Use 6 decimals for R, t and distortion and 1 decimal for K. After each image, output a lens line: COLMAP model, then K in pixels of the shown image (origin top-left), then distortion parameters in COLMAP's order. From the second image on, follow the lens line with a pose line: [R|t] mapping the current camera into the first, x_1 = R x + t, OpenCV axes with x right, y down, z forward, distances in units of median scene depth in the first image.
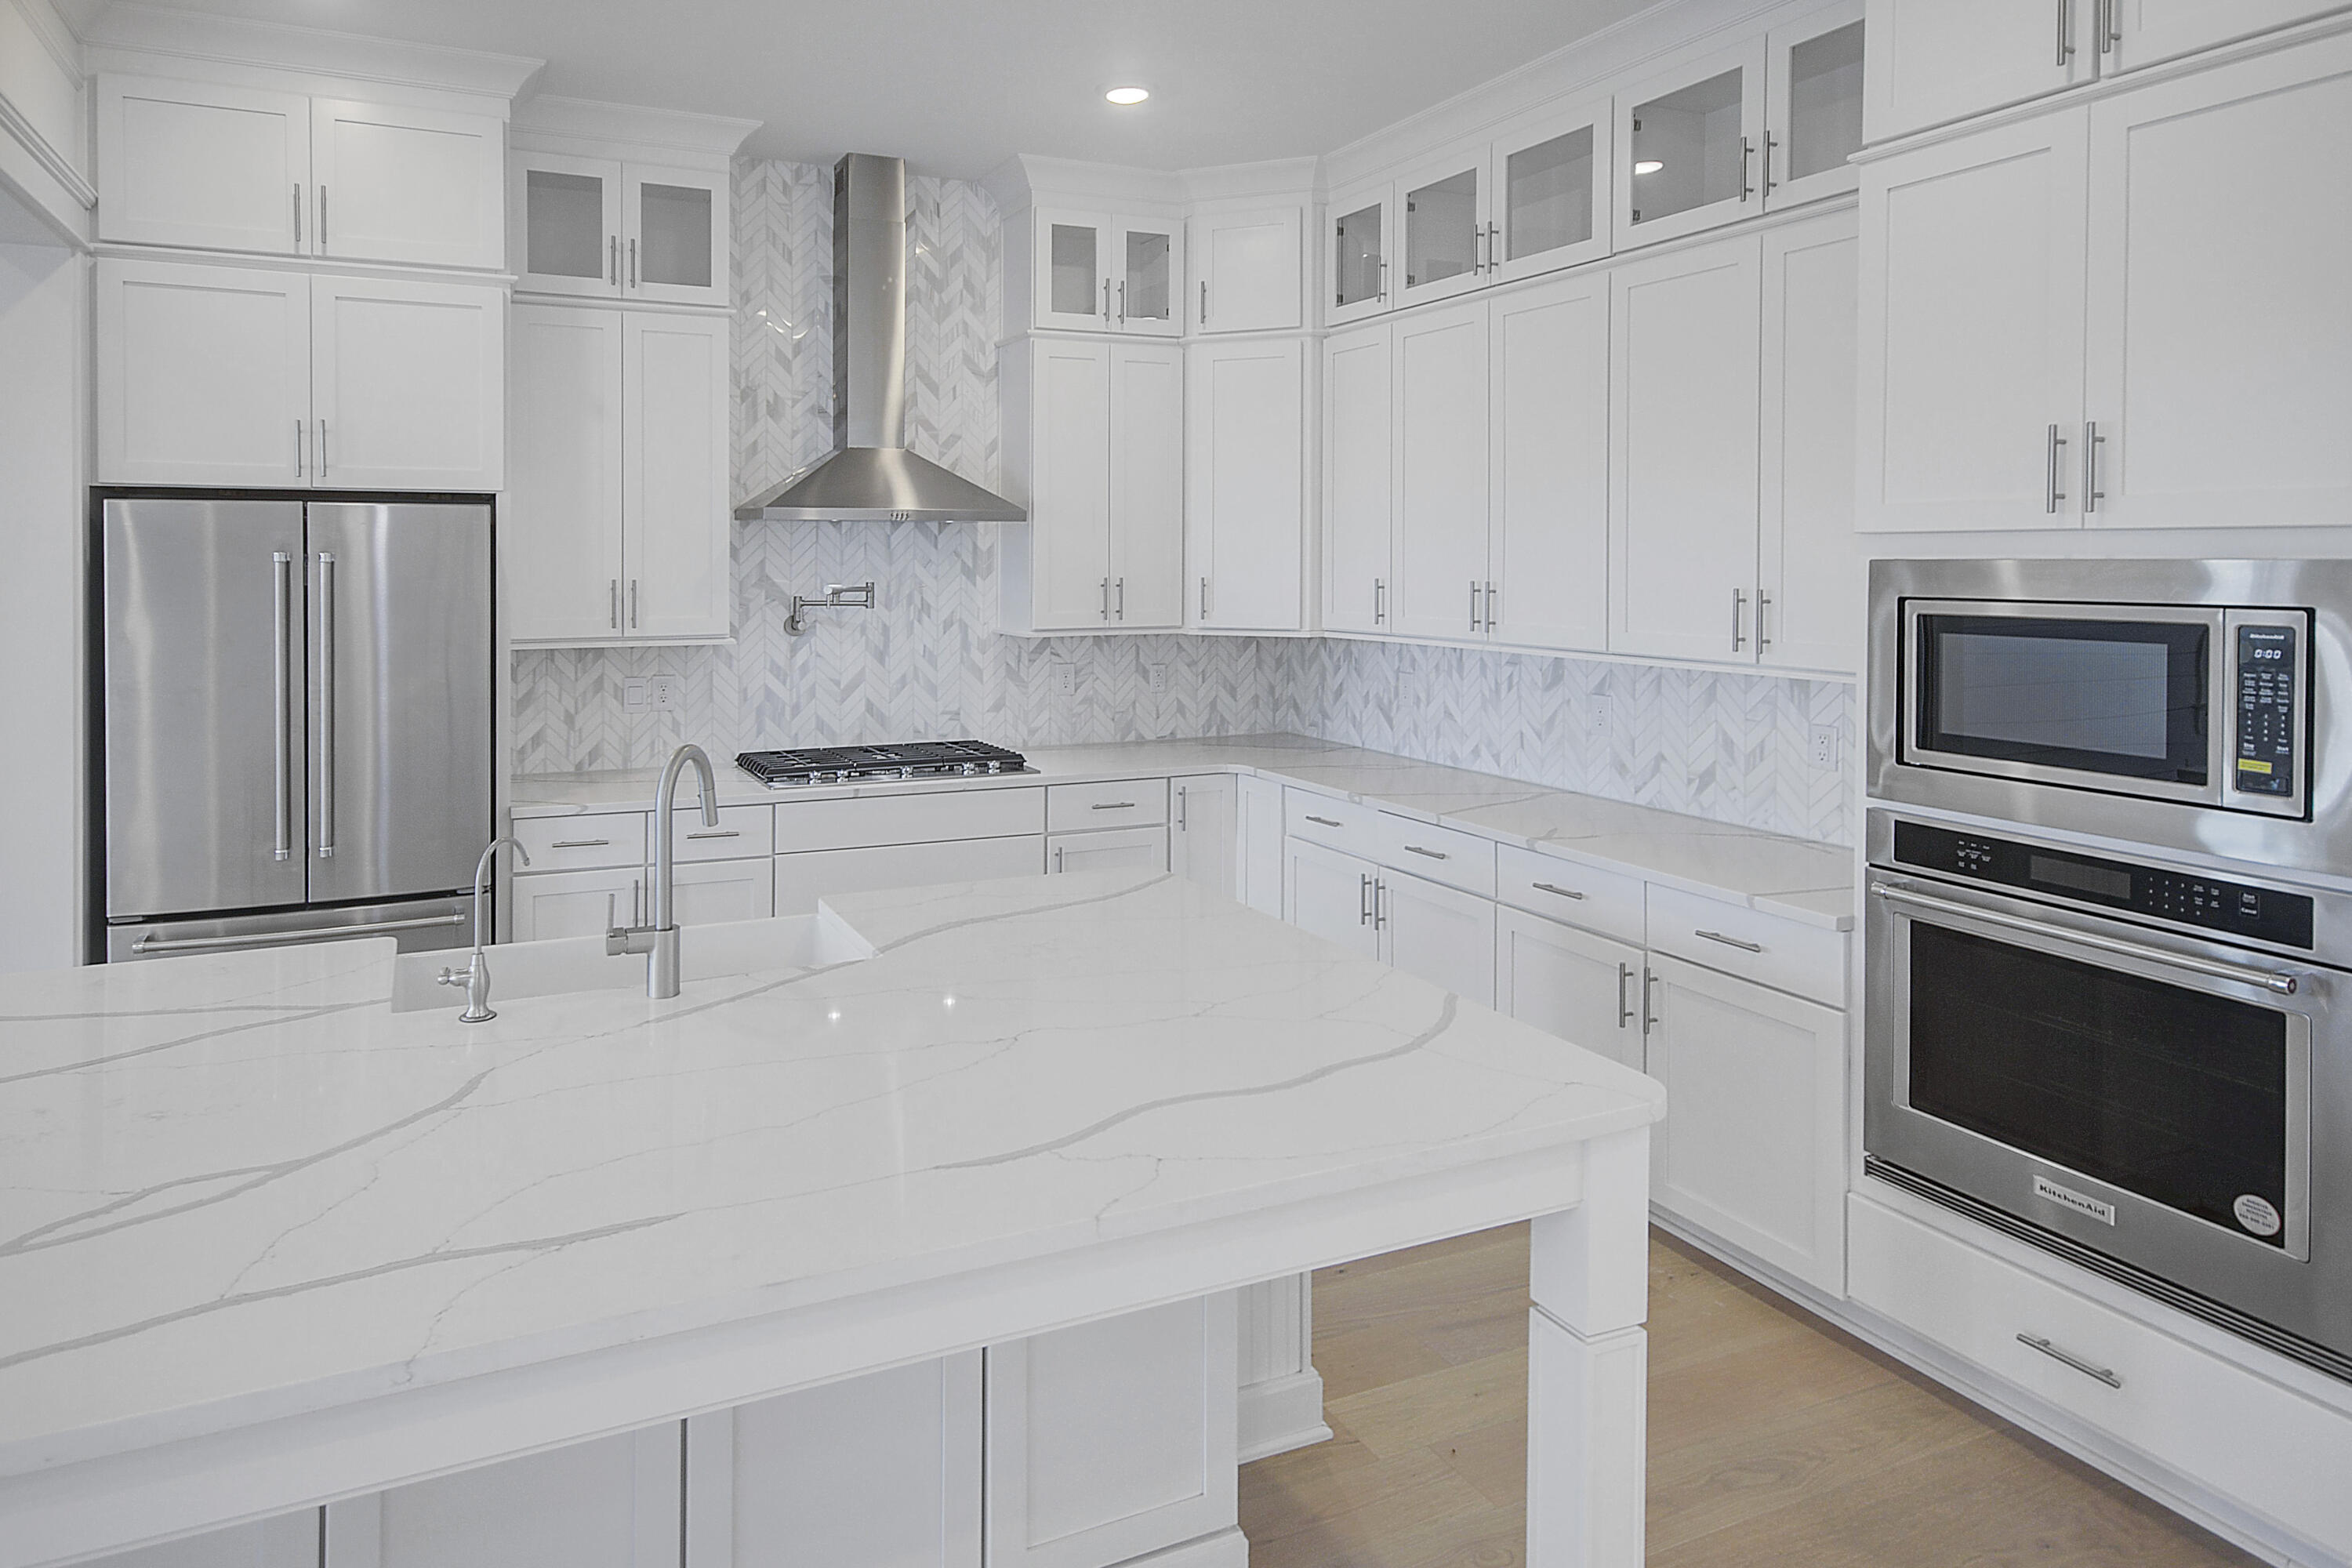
lens RADIAL K [[1442.7, 0, 910.1], [0, 1442.7, 571.4], [0, 0, 1]] dist [0.004495, 0.005844]
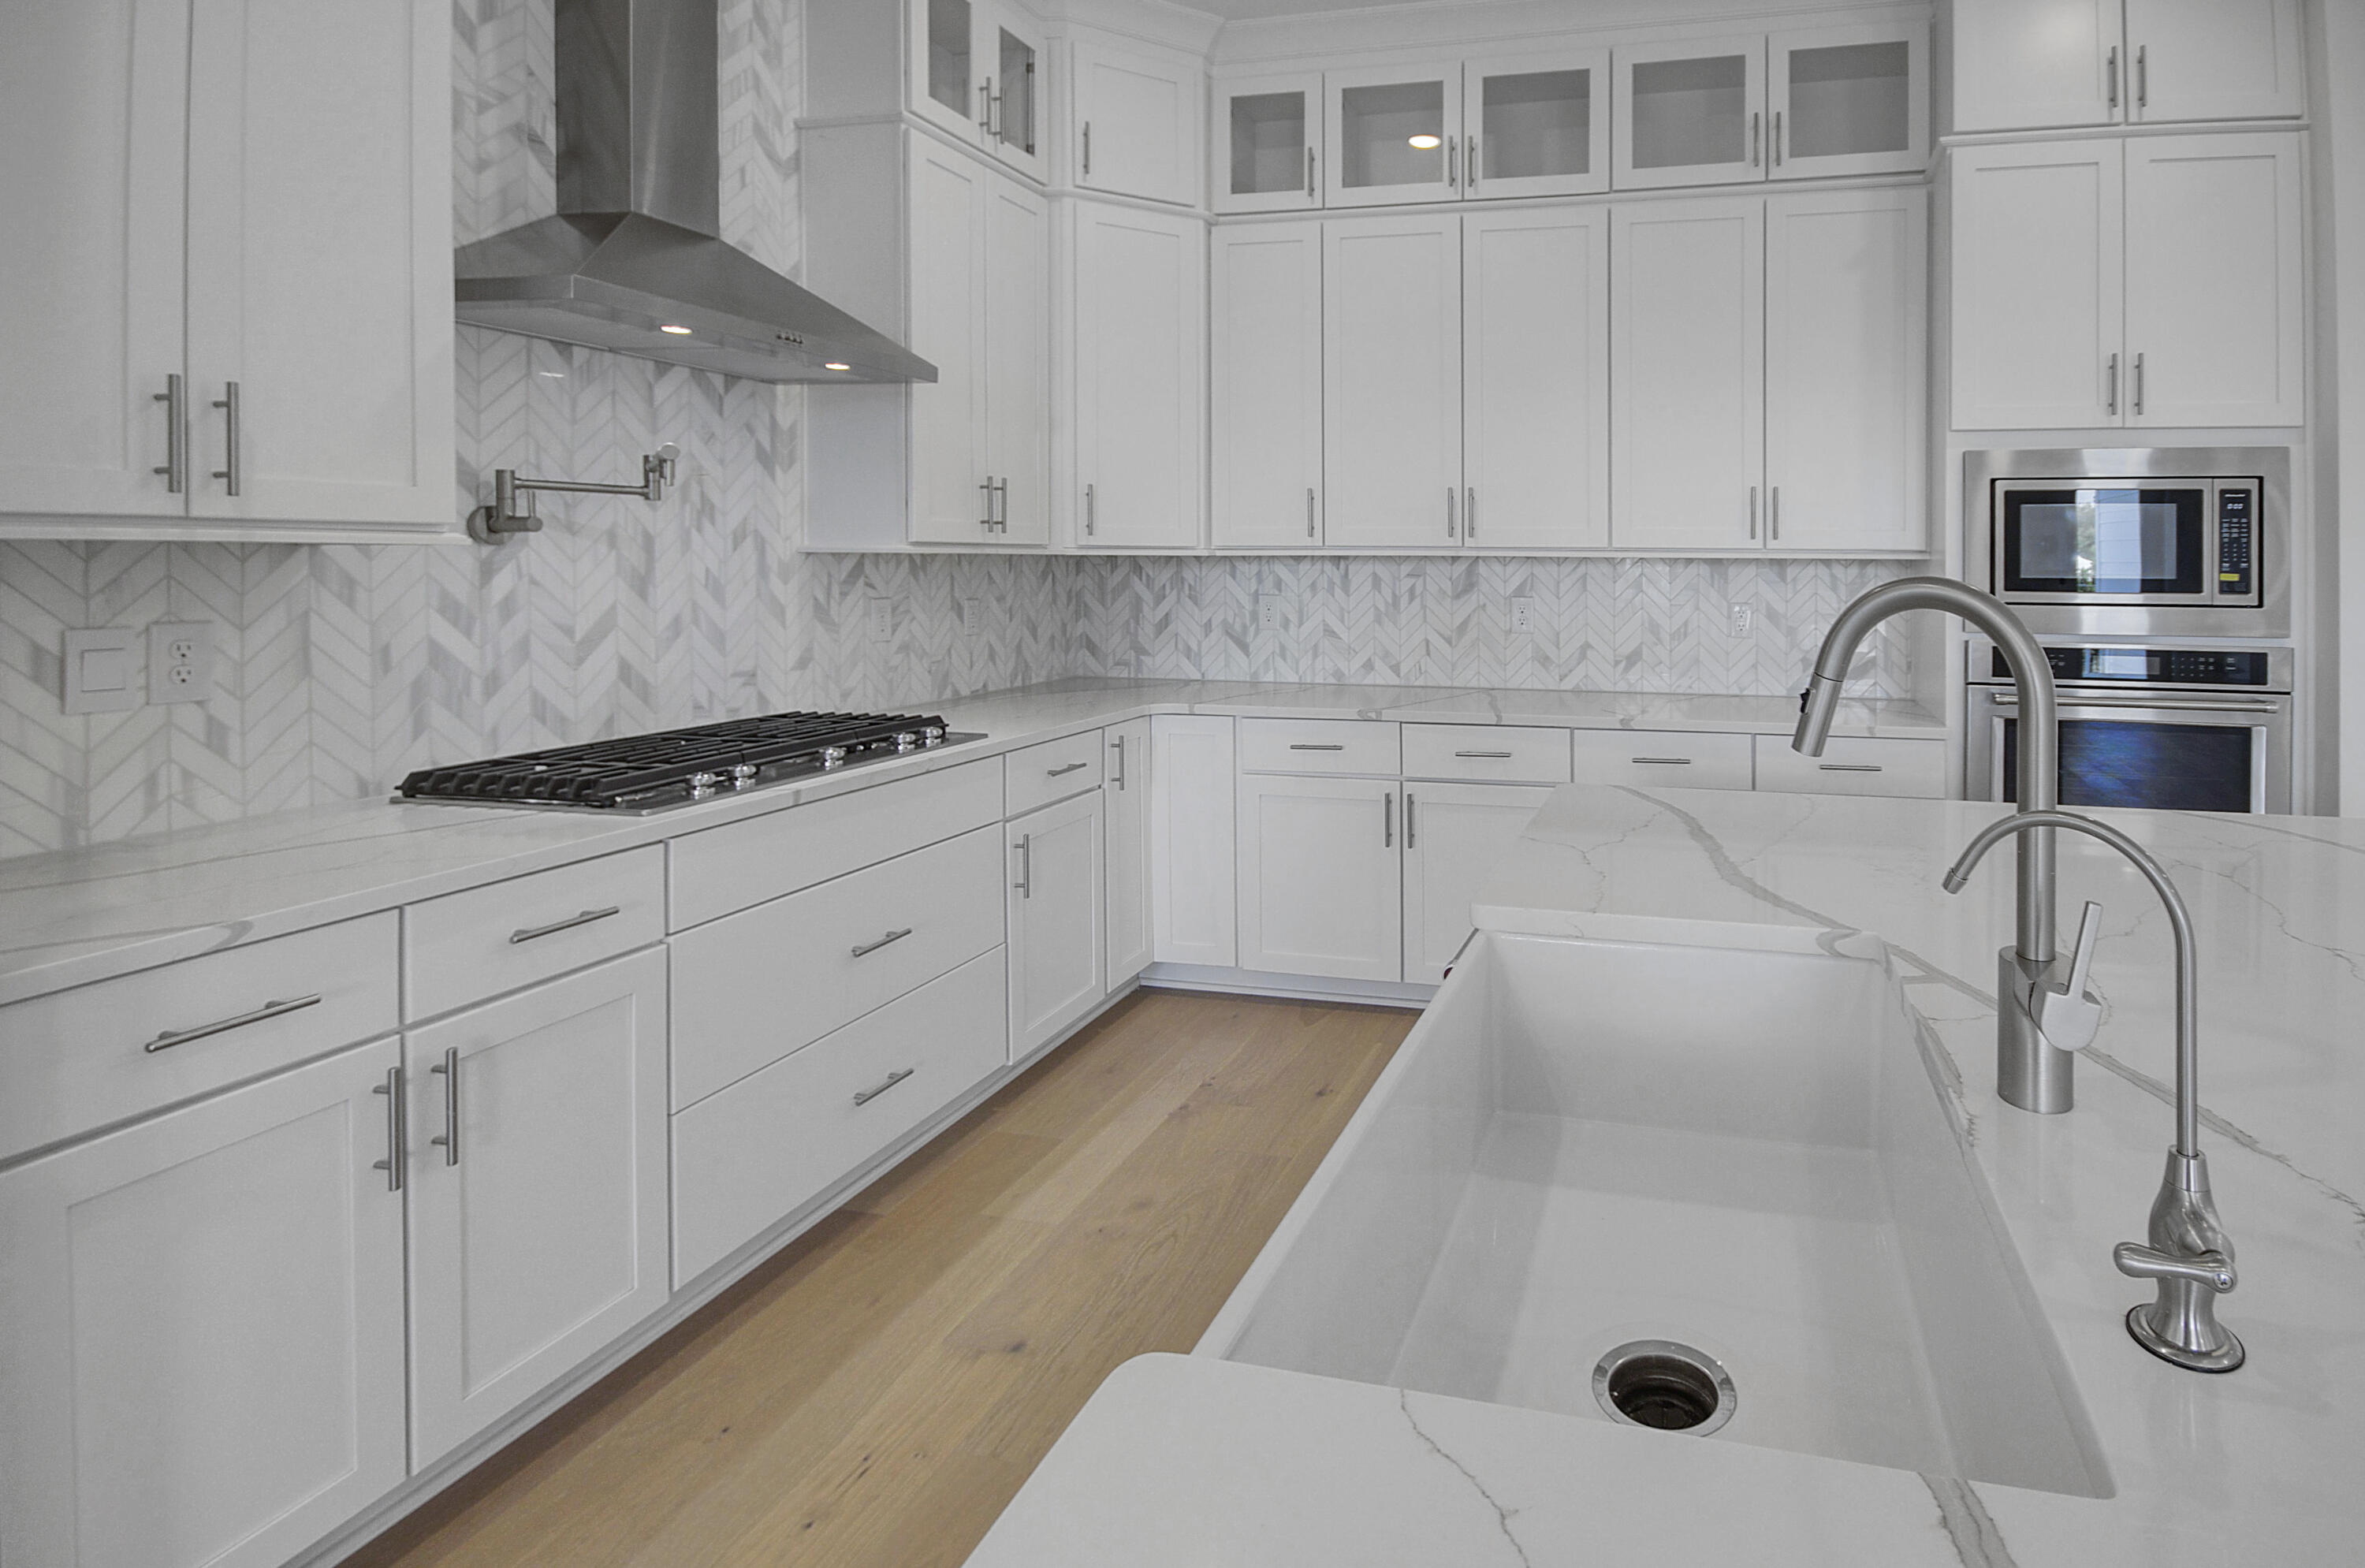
lens RADIAL K [[1222.3, 0, 1535.5], [0, 1222.3, 595.1], [0, 0, 1]] dist [-0.000972, 0.000142]
pose [[0.508335, -0.018133, 0.860969, -0.307441], [0.003763, 0.999816, 0.018835, 0.063032], [-0.861151, -0.006335, 0.508309, 0.489229]]
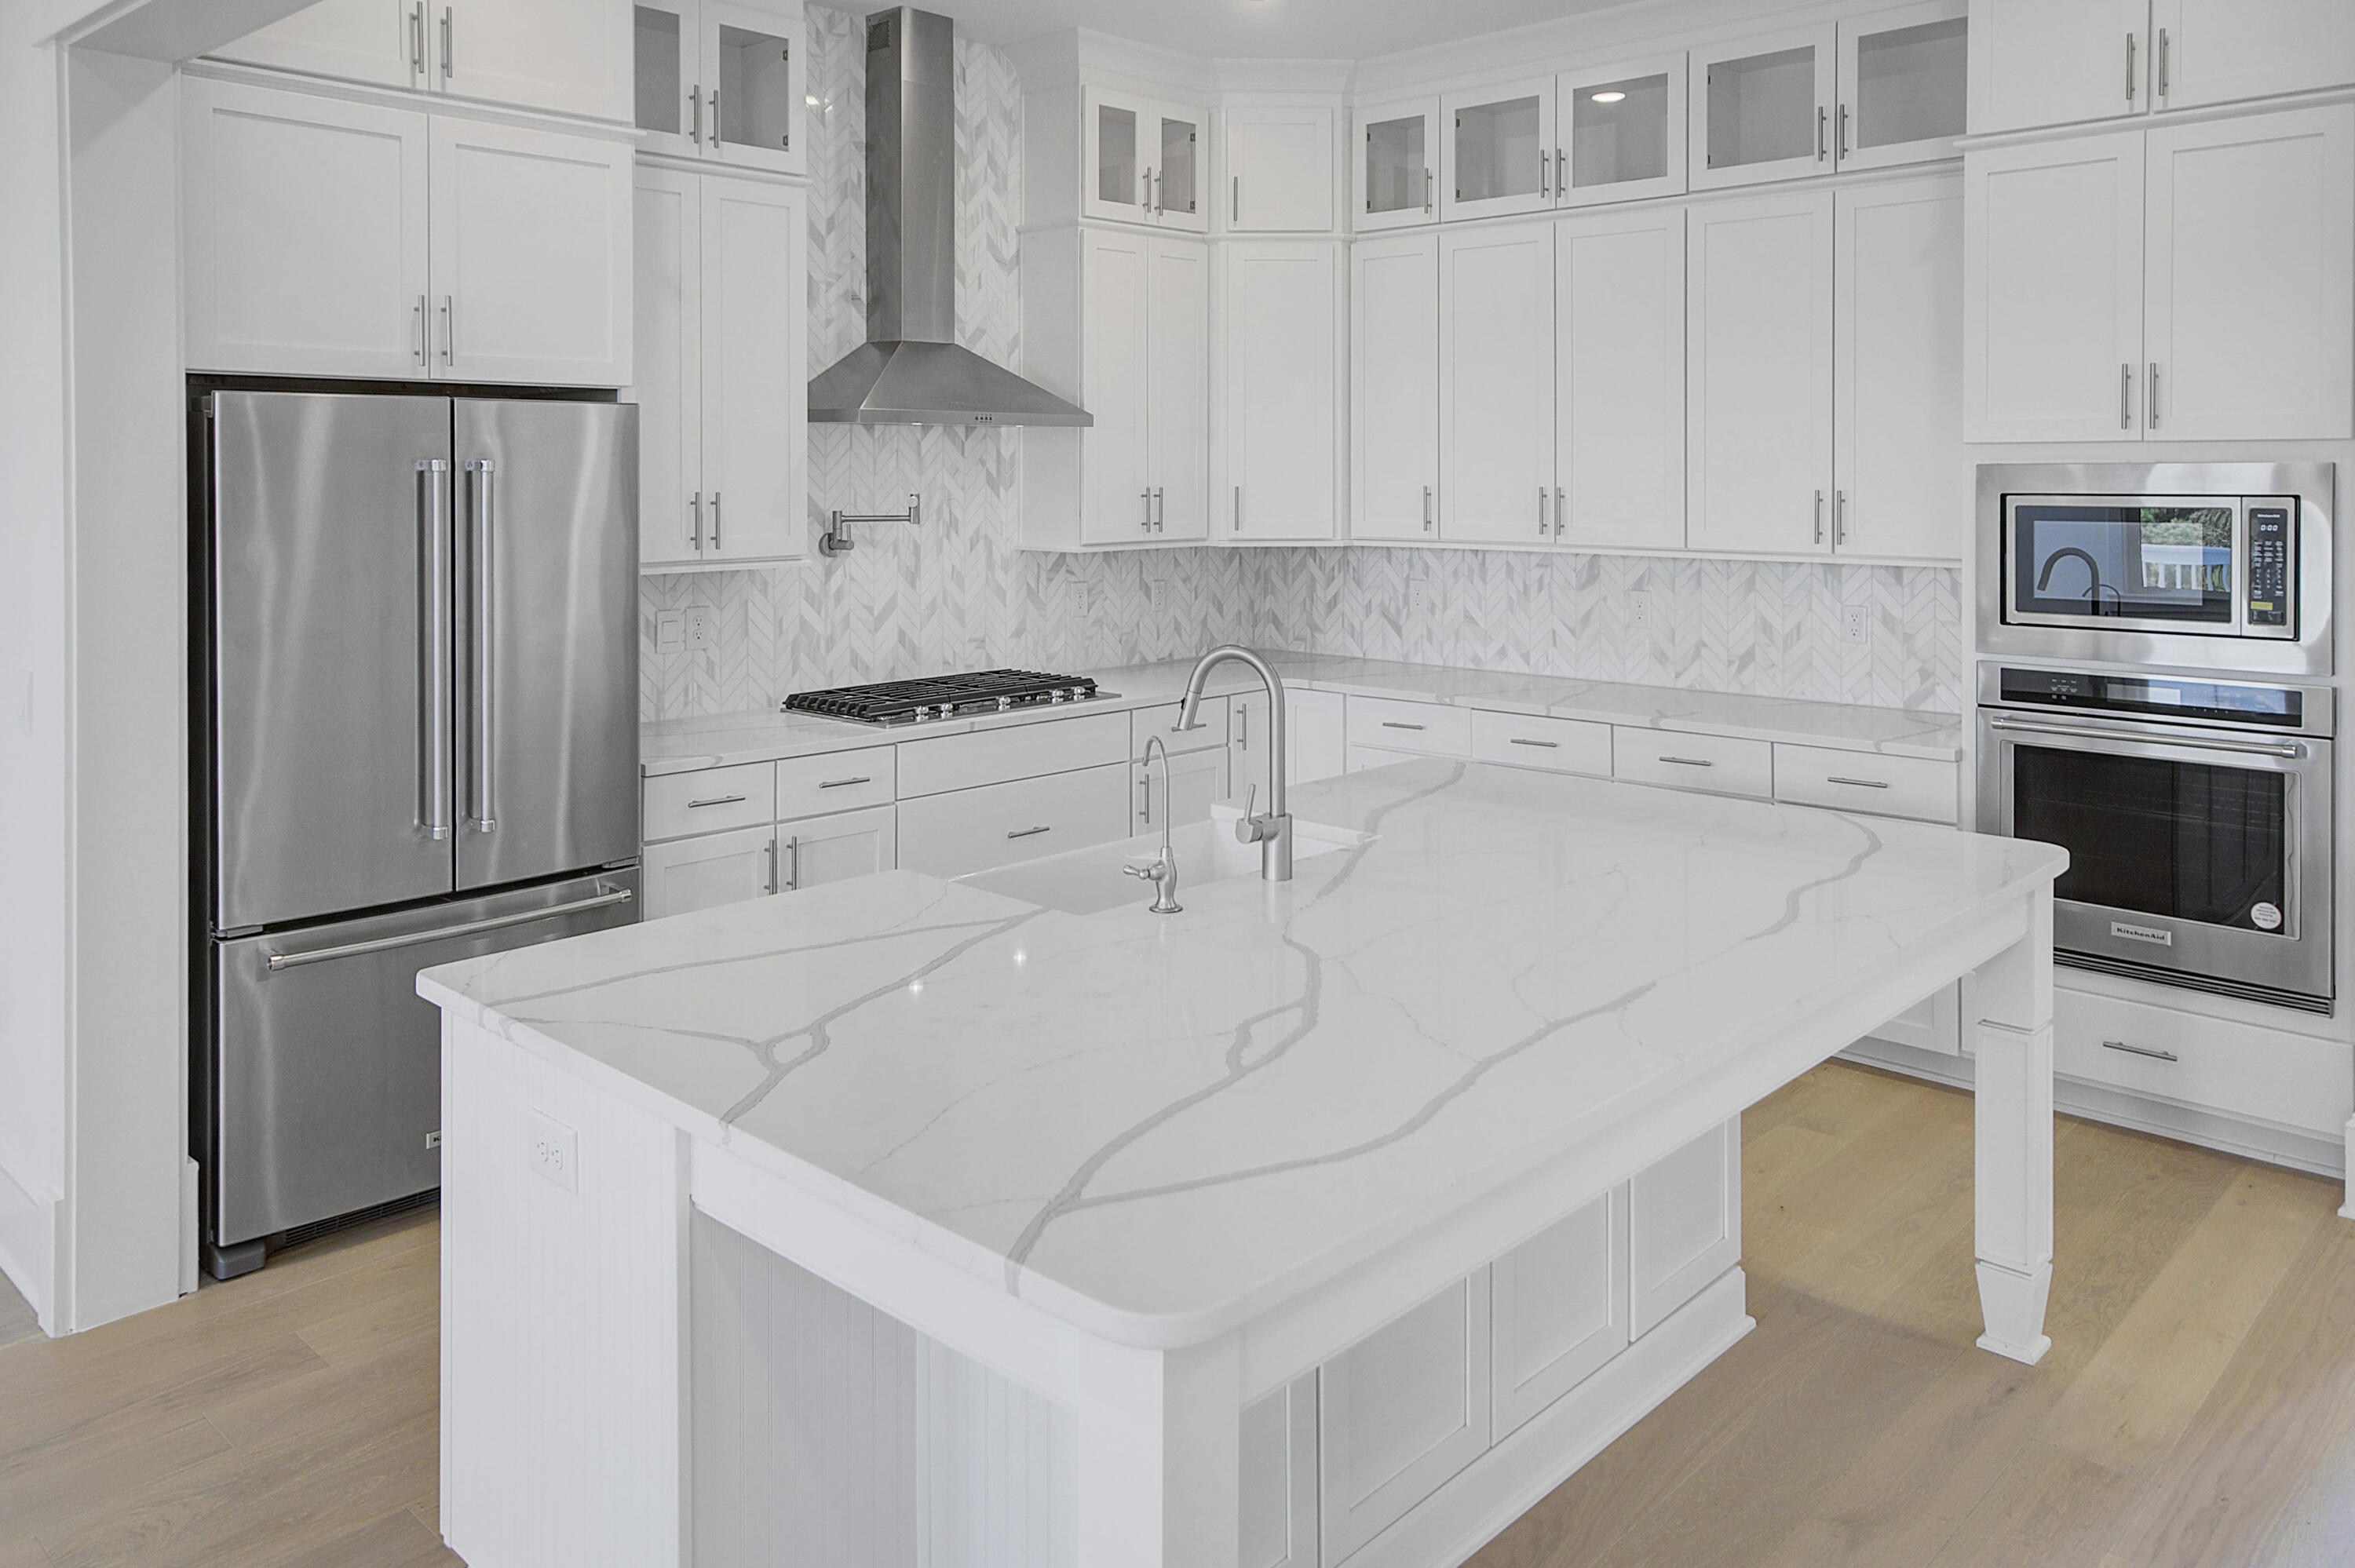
lens RADIAL K [[1851.7, 0, 1152.1], [0, 1851.7, 488.3], [0, 0, 1]] dist [0.003613, 0.021232]
pose [[0.900153, -0.006795, 0.435520, -0.436992], [0.006636, 0.999976, 0.001887, 0.003042], [-0.435522, 0.001192, 0.900177, -0.091265]]
